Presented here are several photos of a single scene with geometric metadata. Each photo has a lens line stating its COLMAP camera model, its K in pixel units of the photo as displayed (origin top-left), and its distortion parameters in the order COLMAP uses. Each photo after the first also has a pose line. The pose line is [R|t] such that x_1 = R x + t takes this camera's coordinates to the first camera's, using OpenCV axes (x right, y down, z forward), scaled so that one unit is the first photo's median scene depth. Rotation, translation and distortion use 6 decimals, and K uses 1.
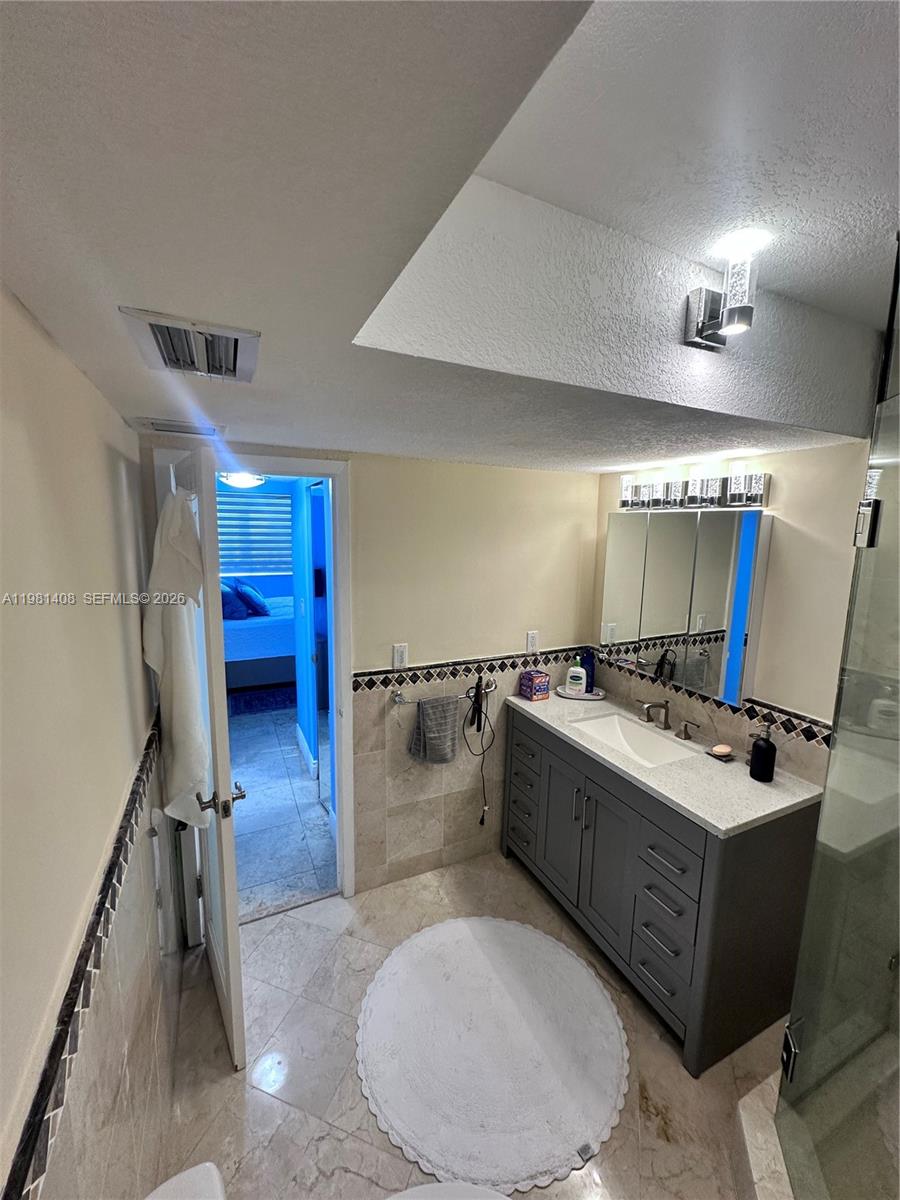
lens RADIAL K [[480.6, 0, 449.8], [0, 480.6, 596.7], [0, 0, 1]] dist [-0.000341, 0.000208]
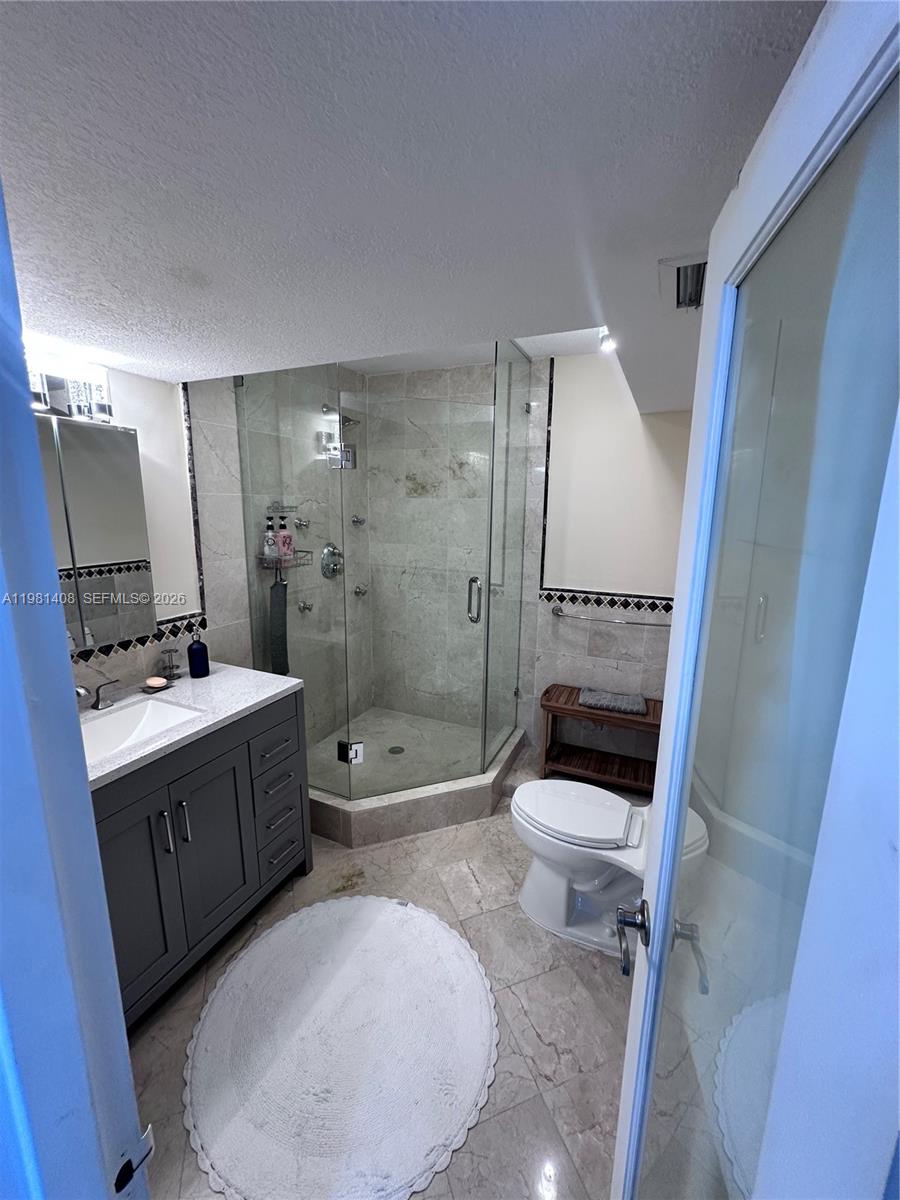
lens RADIAL K [[480.6, 0, 449.8], [0, 480.6, 596.7], [0, 0, 1]] dist [-0.000341, 0.000208]
pose [[-0.639253, -0.171859, 0.749547, -0.555953], [0.095759, 0.949331, 0.299335, -0.087436], [-0.763011, 0.263127, -0.590405, 1.160495]]
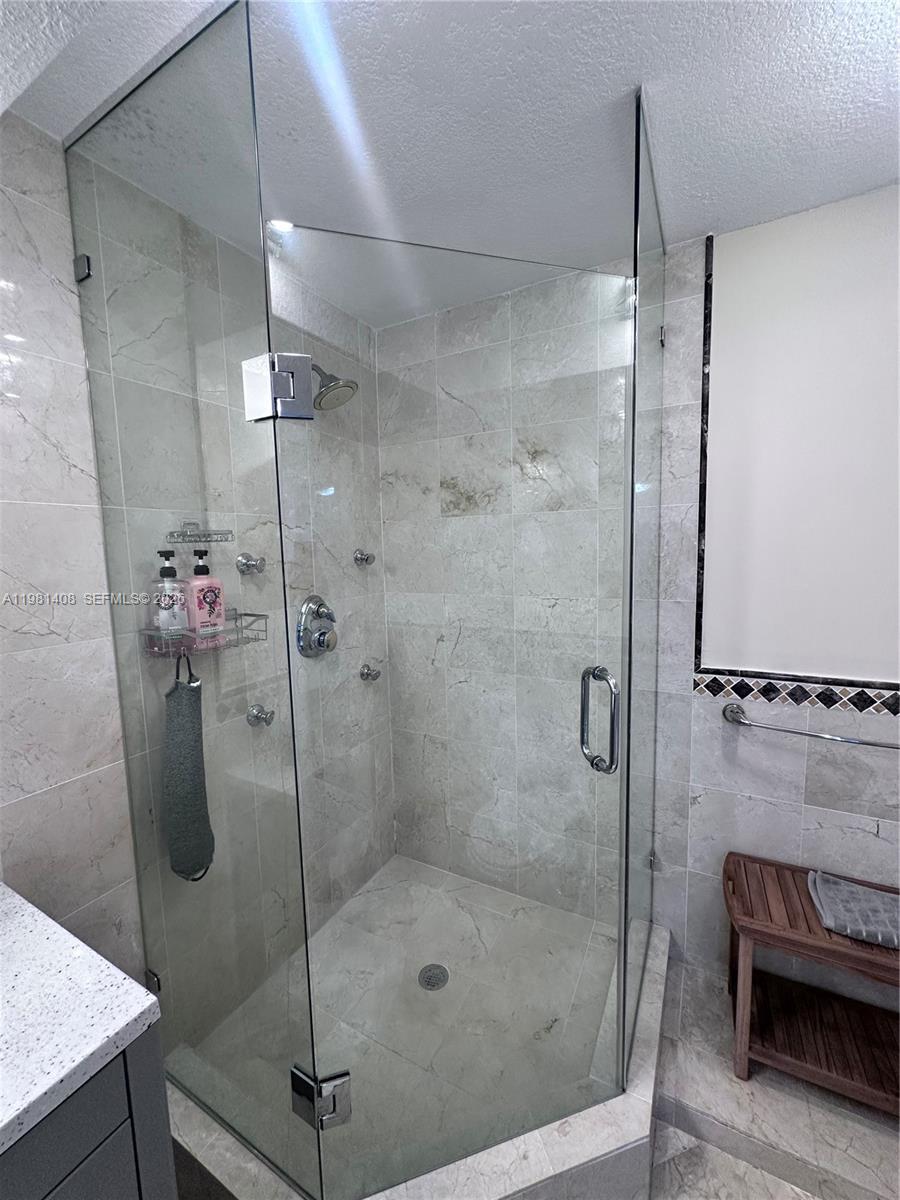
lens RADIAL K [[480.6, 0, 449.8], [0, 480.6, 596.7], [0, 0, 1]] dist [-0.000341, 0.000208]
pose [[-0.580441, -0.086336, 0.809713, 0.011169], [0.141901, 0.968425, 0.204979, 0.028860], [-0.801843, 0.233877, -0.549863, 0.778556]]
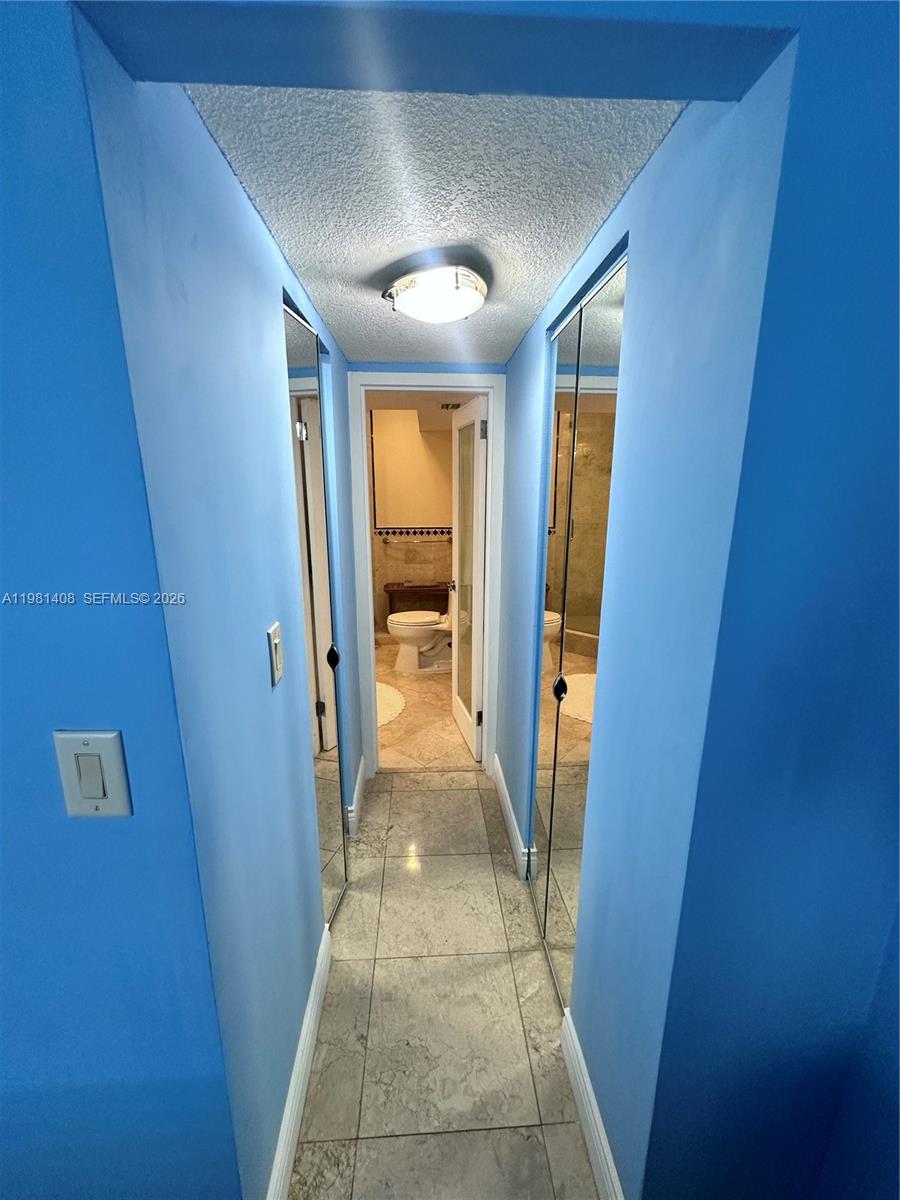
lens RADIAL K [[480.6, 0, 449.8], [0, 480.6, 596.7], [0, 0, 1]] dist [-0.000341, 0.000208]
pose [[-0.925426, -0.107840, 0.363260, -0.983272], [0.036185, 0.929118, 0.368009, -0.239855], [-0.377197, 0.353709, -0.855927, 2.295518]]
